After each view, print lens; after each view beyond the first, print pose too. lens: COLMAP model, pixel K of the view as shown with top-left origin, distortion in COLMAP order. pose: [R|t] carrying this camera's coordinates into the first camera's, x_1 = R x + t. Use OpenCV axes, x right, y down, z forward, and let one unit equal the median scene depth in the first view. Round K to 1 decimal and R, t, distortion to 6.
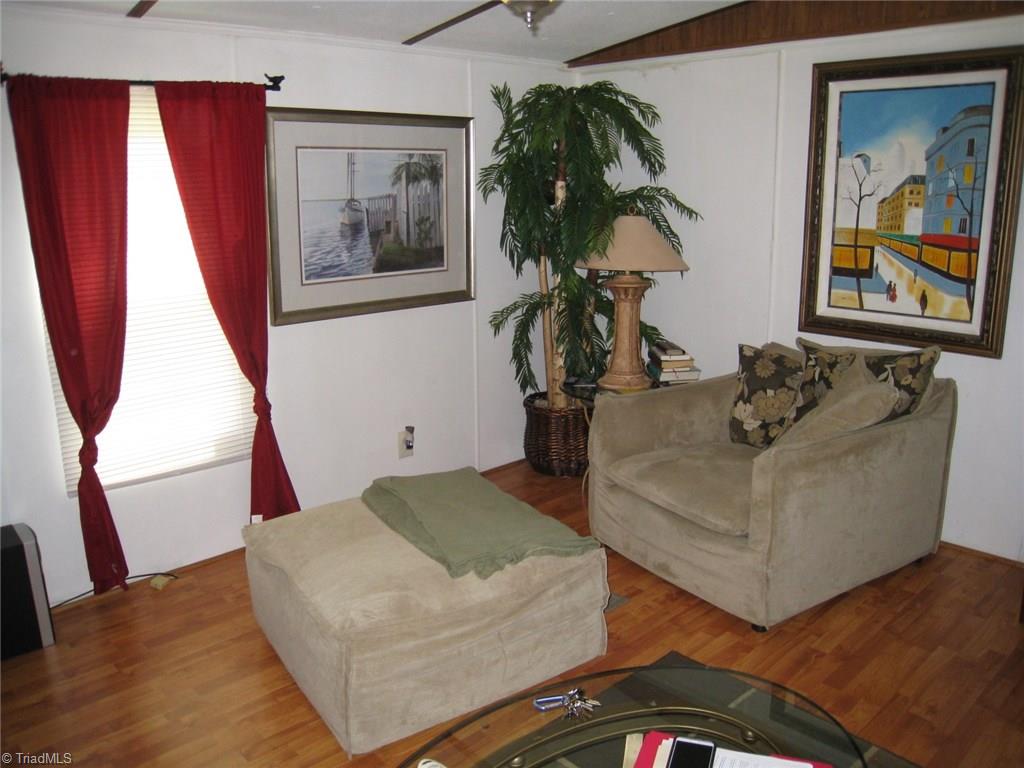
lens RADIAL K [[853.7, 0, 512.0], [0, 853.7, 384.0], [0, 0, 1]] dist [-0.160788, 0.109744]
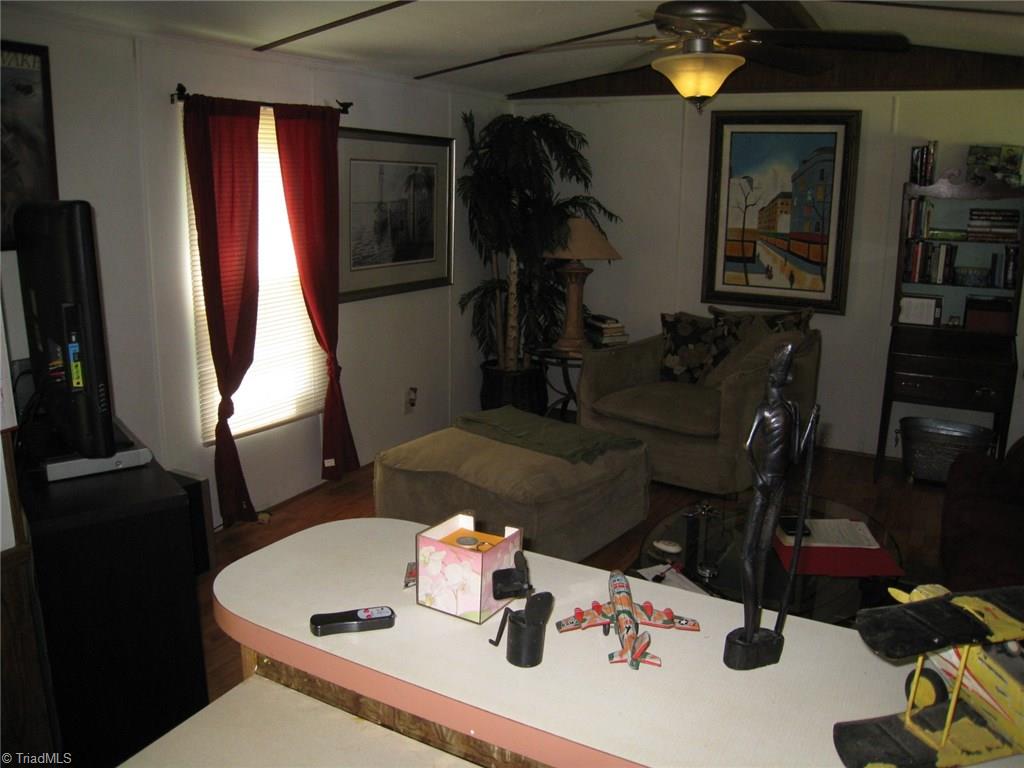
lens RADIAL K [[853.7, 0, 512.0], [0, 853.7, 384.0], [0, 0, 1]] dist [-0.160788, 0.109744]
pose [[0.952095, -0.046272, 0.302282, -0.406611], [0.047817, 0.998853, 0.002291, 0.055871], [-0.302042, 0.012273, 0.953216, -0.245560]]
